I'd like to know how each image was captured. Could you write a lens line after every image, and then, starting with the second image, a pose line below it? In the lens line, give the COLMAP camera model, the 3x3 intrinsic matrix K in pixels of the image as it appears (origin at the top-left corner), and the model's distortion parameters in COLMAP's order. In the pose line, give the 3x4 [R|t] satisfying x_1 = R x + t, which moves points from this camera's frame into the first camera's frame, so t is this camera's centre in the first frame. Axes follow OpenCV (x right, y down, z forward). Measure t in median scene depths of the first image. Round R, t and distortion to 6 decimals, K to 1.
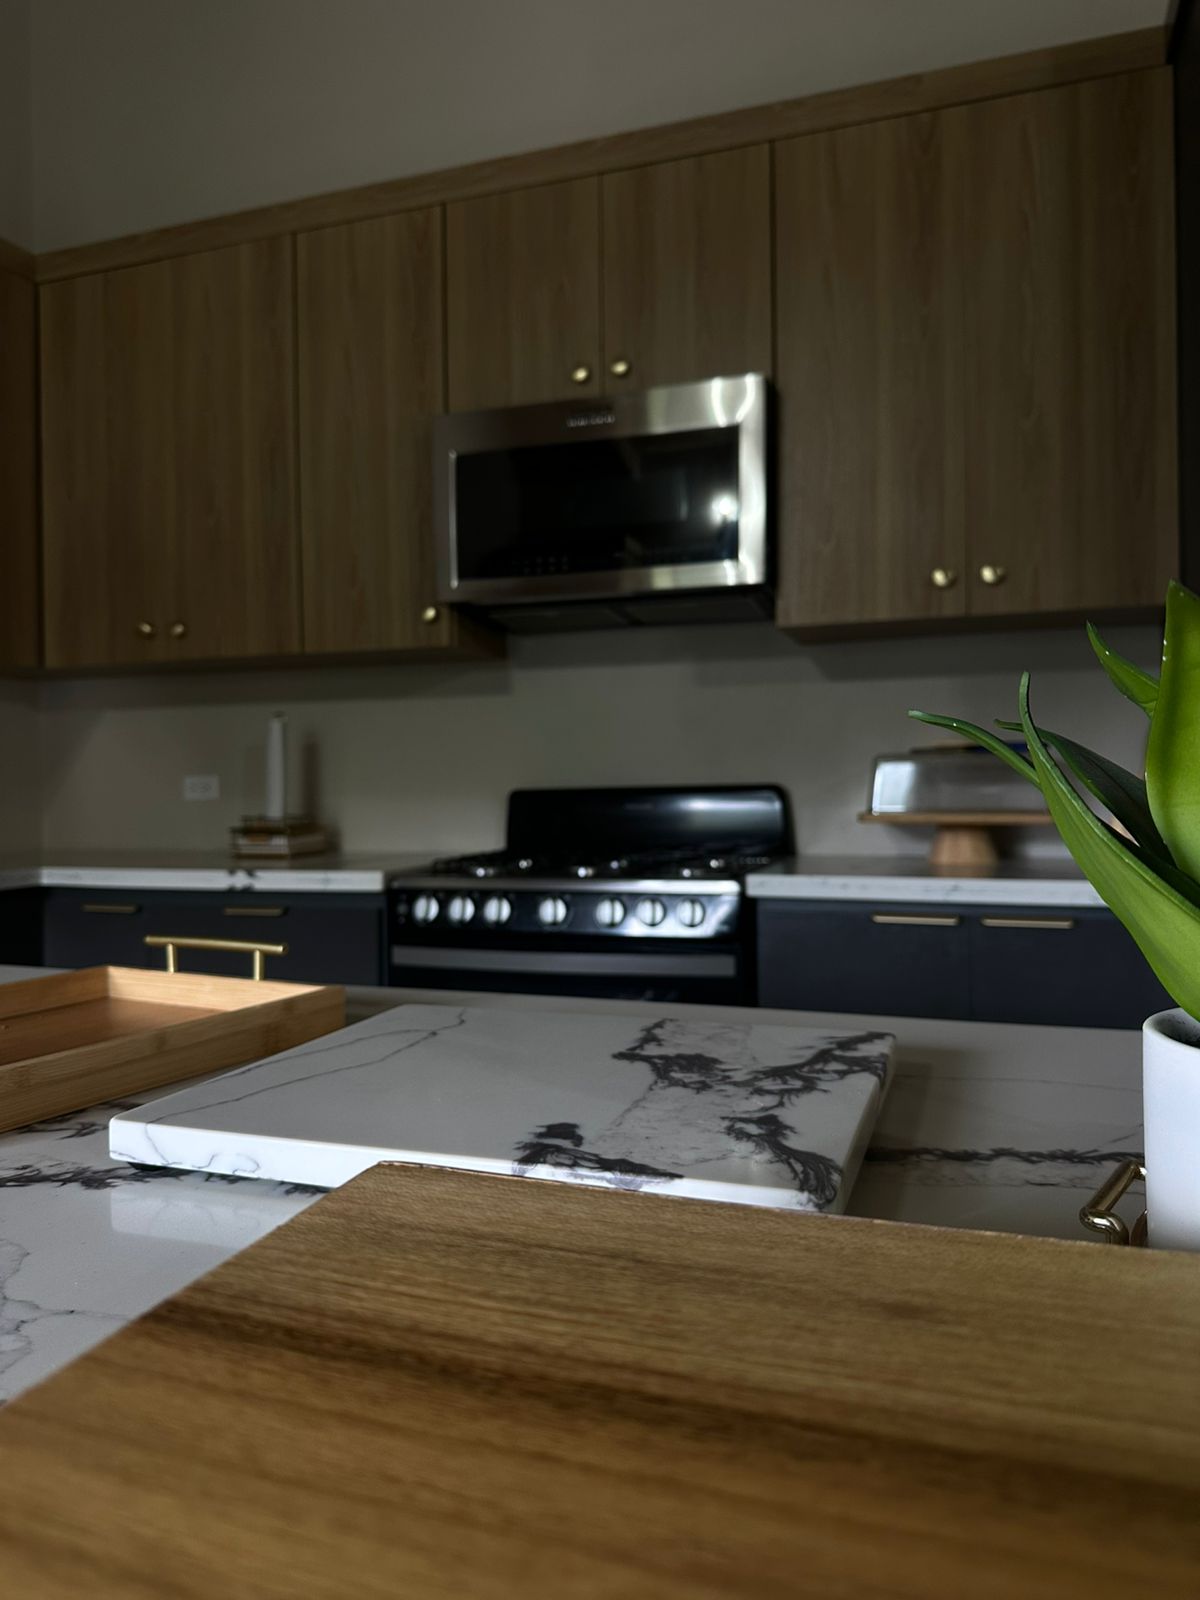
lens RADIAL K [[1152.9, 0, 600.0], [0, 1152.9, 800.0], [0, 0, 1]] dist [-0.031590, -0.000521]
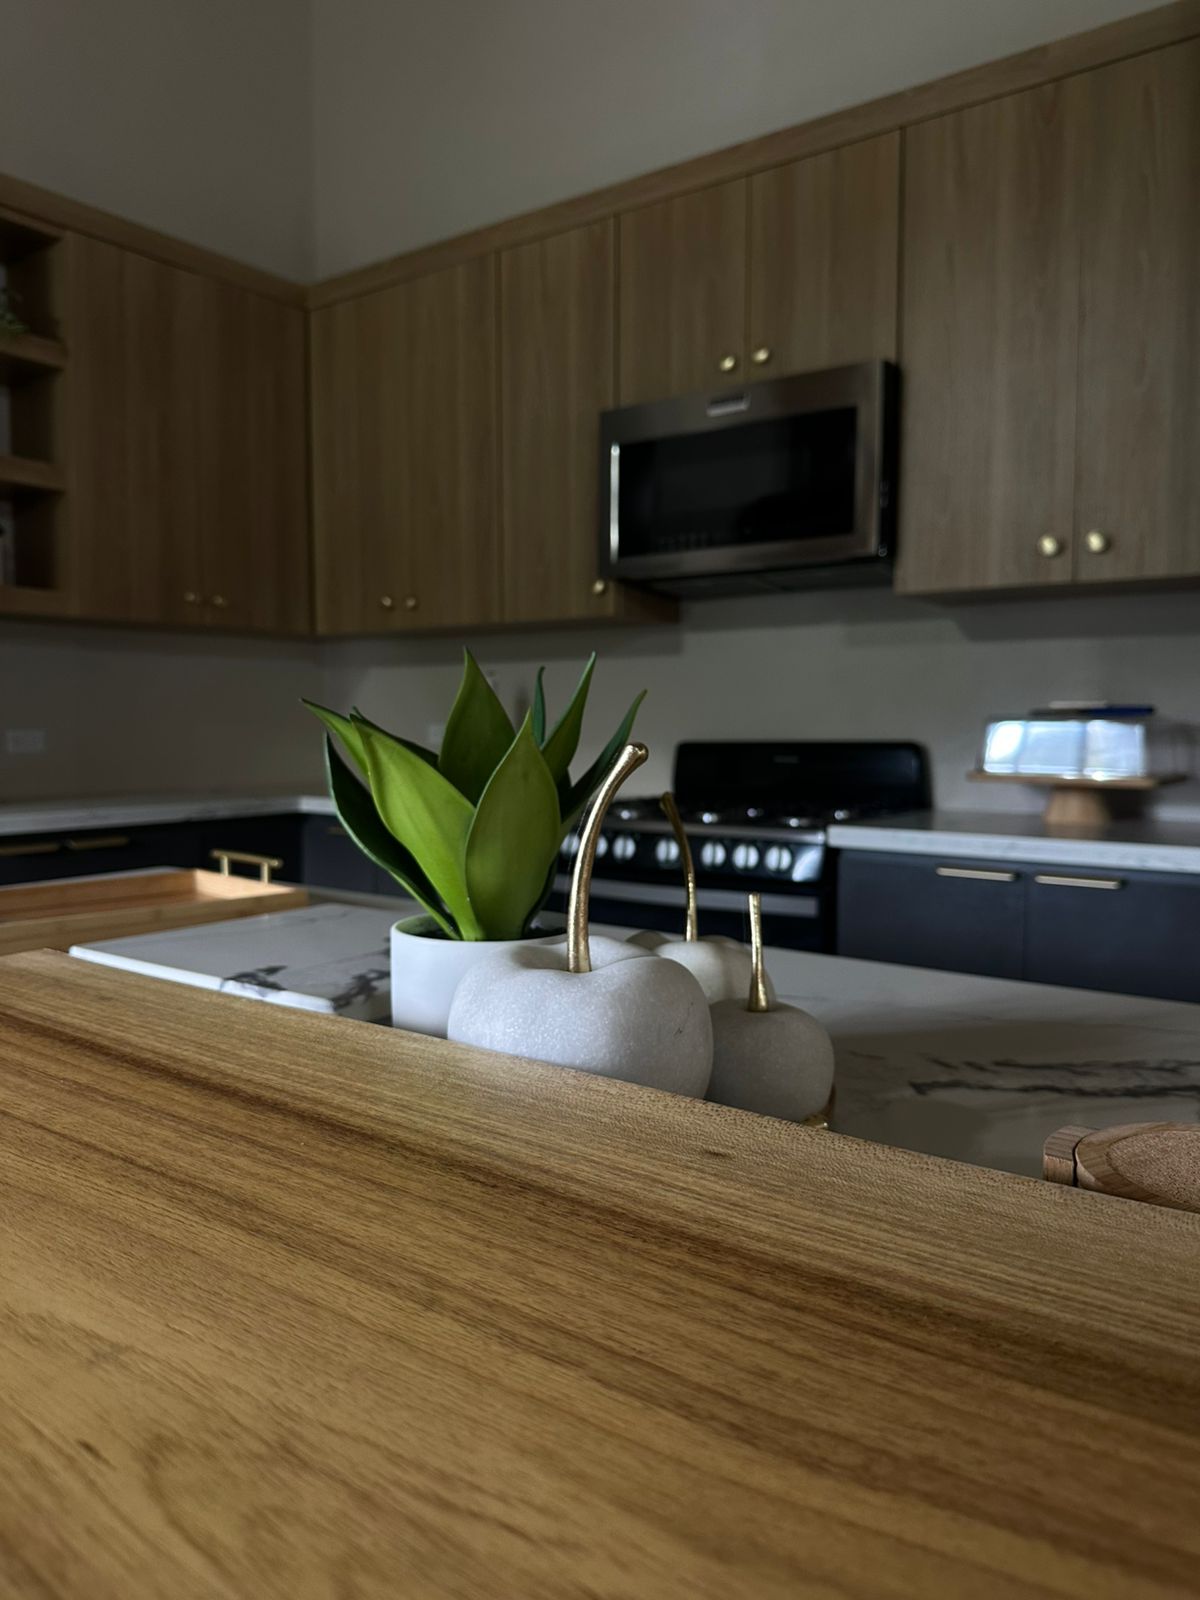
lens RADIAL K [[1139.8, 0, 600.0], [0, 1139.8, 800.0], [0, 0, 1]] dist [-0.041959, 0.000921]
pose [[0.959340, 0.030213, -0.280633, 0.173606], [-0.017752, 0.998745, 0.046838, -0.005593], [0.281696, -0.039952, 0.958672, -0.077343]]
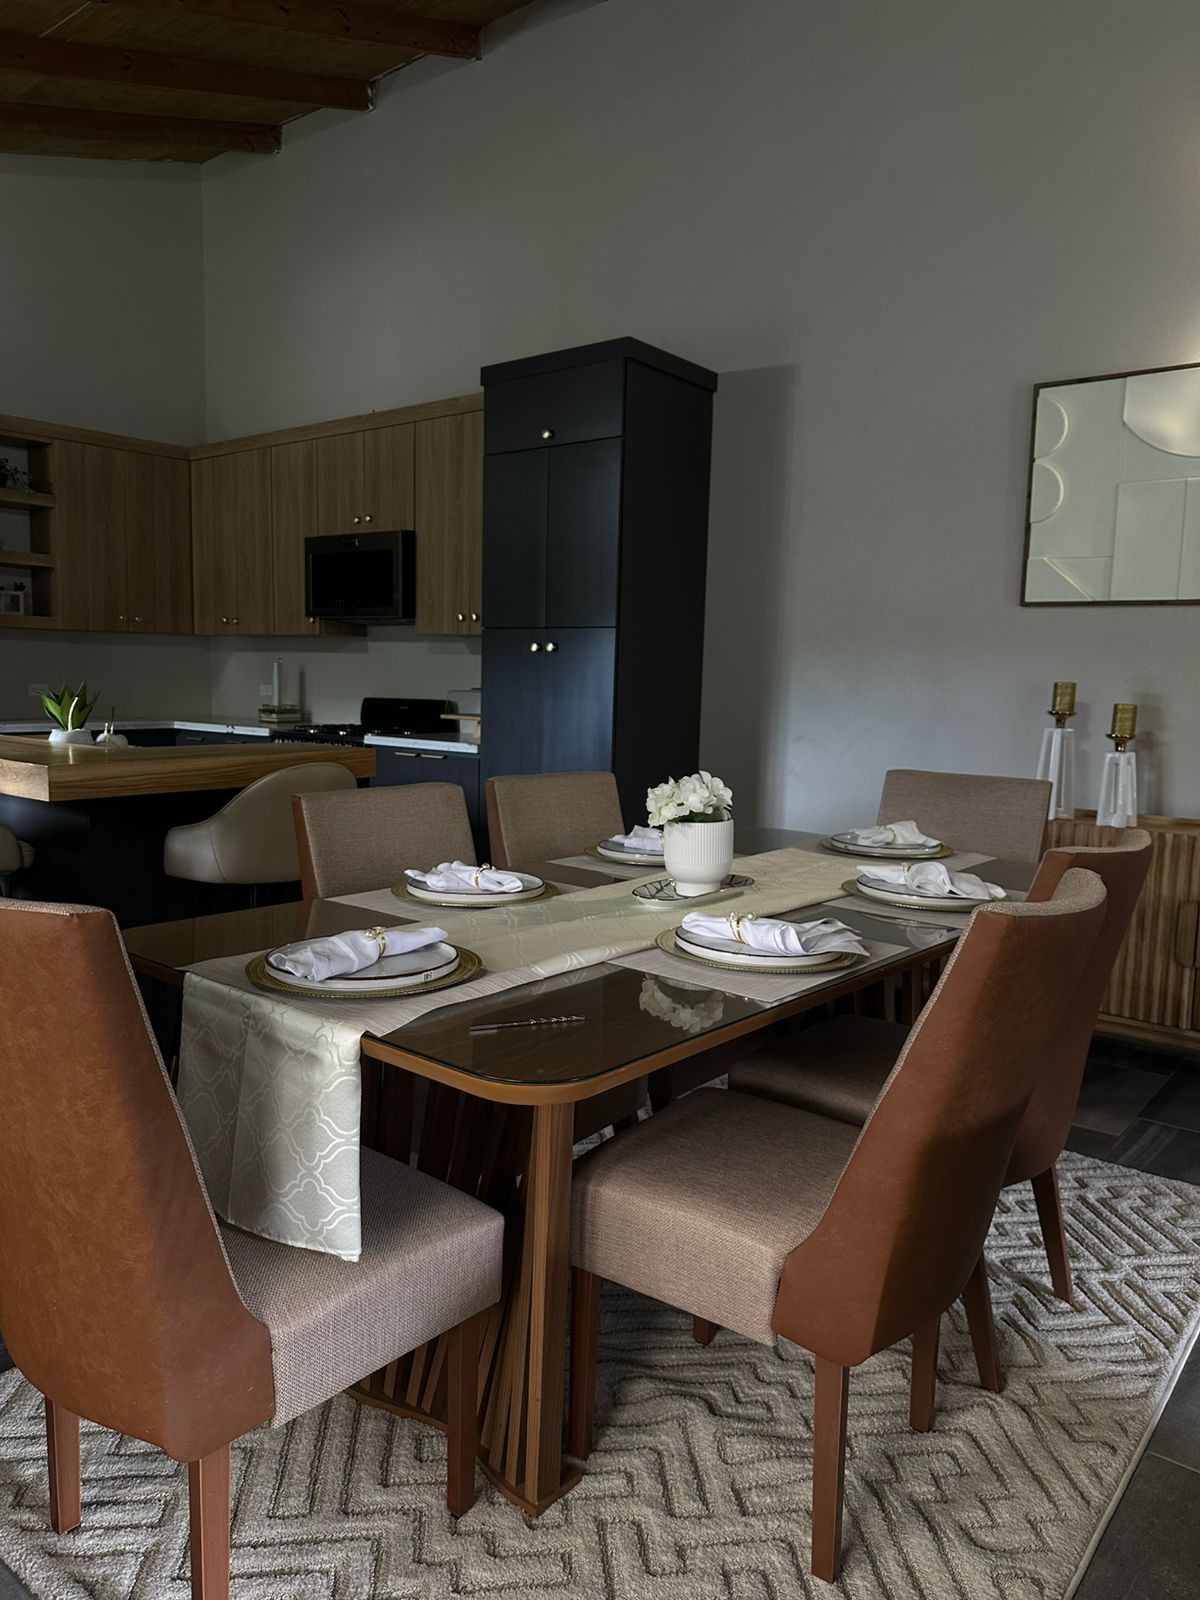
lens RADIAL K [[1103.7, 0, 600.0], [0, 1103.7, 800.0], [0, 0, 1]] dist [0.000975, 0.000130]
pose [[0.943399, 0.070740, -0.324027, 1.173311], [-0.041365, 0.994457, 0.096669, -0.040726], [0.329069, -0.077794, 0.941096, -0.956454]]
